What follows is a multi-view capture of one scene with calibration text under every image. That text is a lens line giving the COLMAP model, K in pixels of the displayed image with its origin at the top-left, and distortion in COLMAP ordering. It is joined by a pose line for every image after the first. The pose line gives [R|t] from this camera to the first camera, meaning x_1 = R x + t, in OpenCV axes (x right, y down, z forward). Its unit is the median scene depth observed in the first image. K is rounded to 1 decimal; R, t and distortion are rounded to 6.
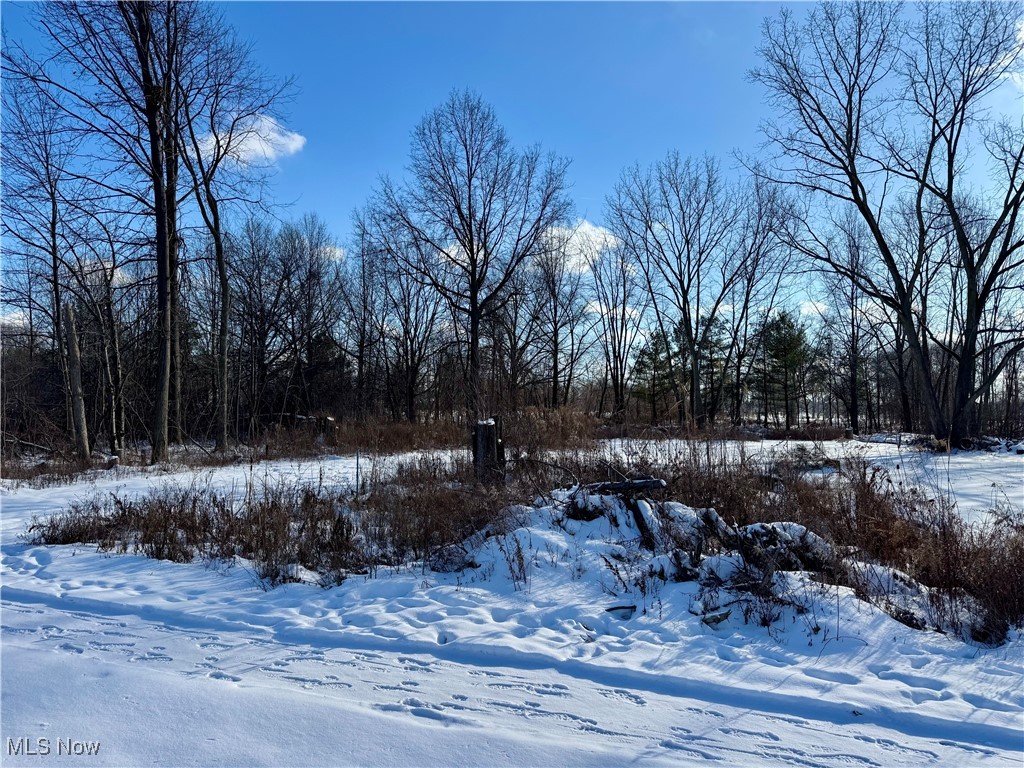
lens RADIAL K [[718.4, 0, 513.7], [0, 718.4, 392.0], [0, 0, 1]] dist [0.026184, -0.018183]
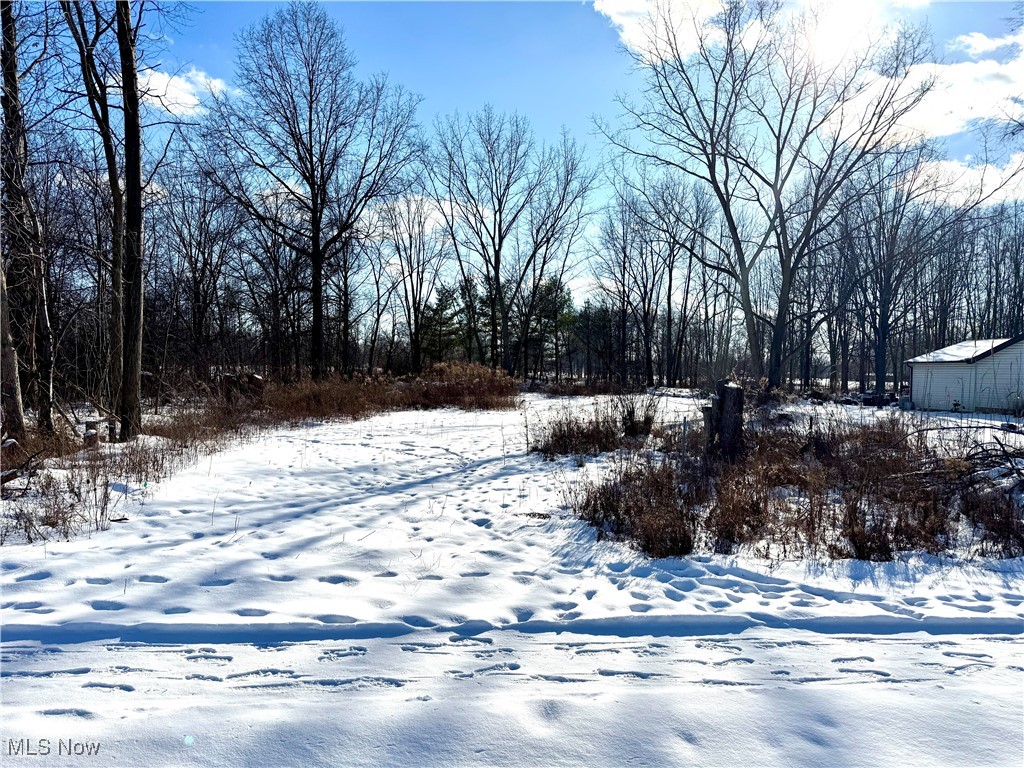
lens RADIAL K [[718.4, 0, 520.8], [0, 718.4, 384.4], [0, 0, 1]] dist [0.026184, -0.018183]
pose [[0.912866, -0.009923, 0.408138, -0.309477], [-0.011131, 0.998728, 0.049178, 0.002225], [-0.408107, -0.049436, 0.911595, 0.109070]]
